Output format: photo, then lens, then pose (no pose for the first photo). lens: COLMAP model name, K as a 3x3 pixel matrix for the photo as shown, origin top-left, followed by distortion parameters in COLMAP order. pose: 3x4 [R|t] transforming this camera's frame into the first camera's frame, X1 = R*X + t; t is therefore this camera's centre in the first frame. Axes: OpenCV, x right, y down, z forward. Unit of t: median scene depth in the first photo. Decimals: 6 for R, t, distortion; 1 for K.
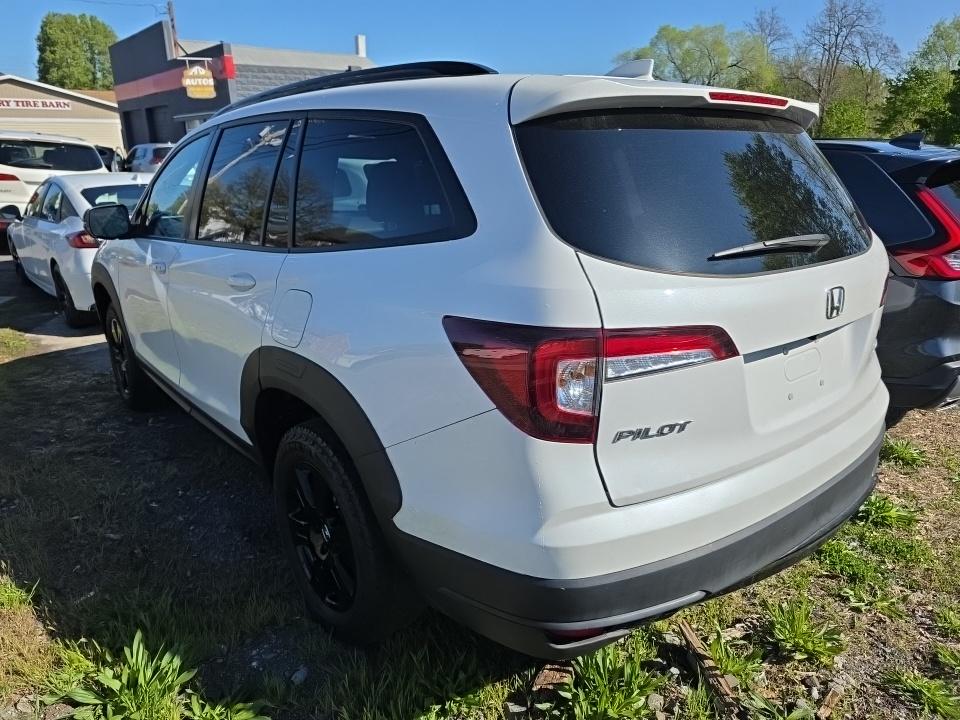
lens RADIAL K [[647.2, 0, 481.3], [0, 647.2, 357.0], [0, 0, 1]] dist [0.032265, -0.017510]
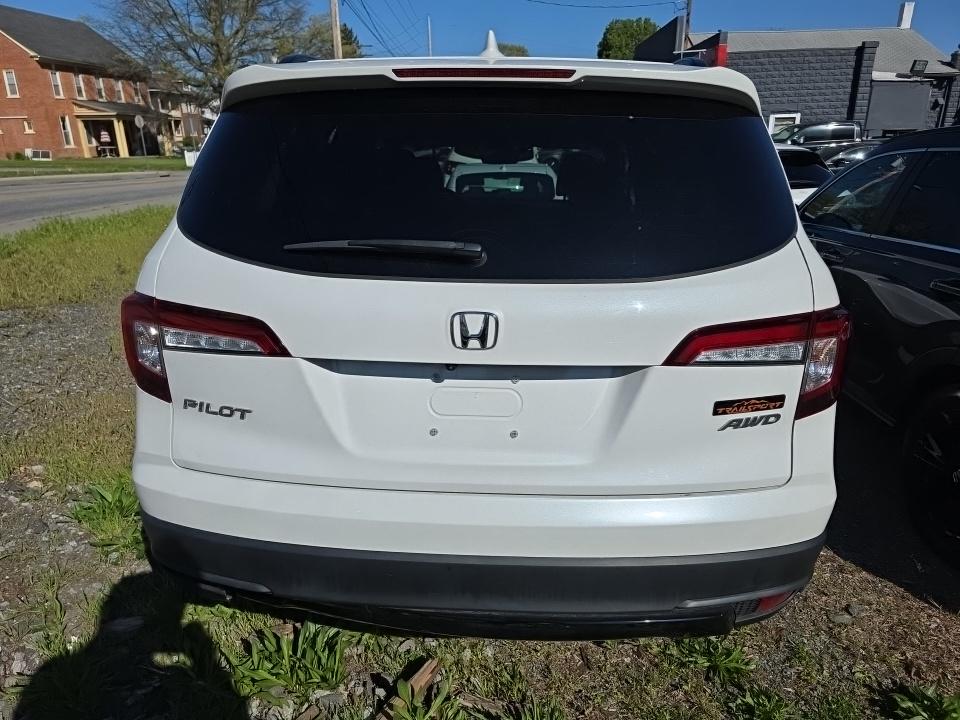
lens RADIAL K [[647.2, 0, 481.8], [0, 647.2, 364.8], [0, 0, 1]] dist [0.032265, -0.017510]
pose [[0.740078, 0.221182, -0.635109, 0.080905], [-0.206033, 0.973529, 0.098954, -0.009475], [0.640183, 0.057620, 0.766058, 0.031519]]
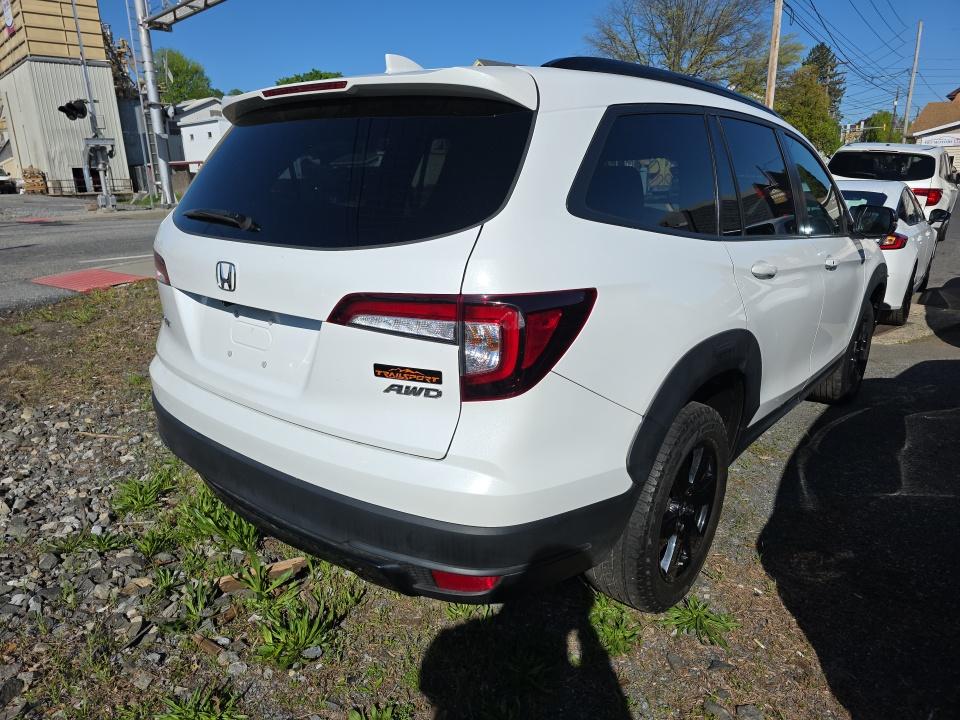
lens RADIAL K [[647.2, 0, 479.2], [0, 647.2, 358.4], [0, 0, 1]] dist [0.032265, -0.017510]
pose [[0.192103, 0.273477, -0.942500, 0.127814], [-0.291167, 0.933027, 0.211382, -0.023401], [0.937186, 0.233818, 0.258865, 0.087831]]
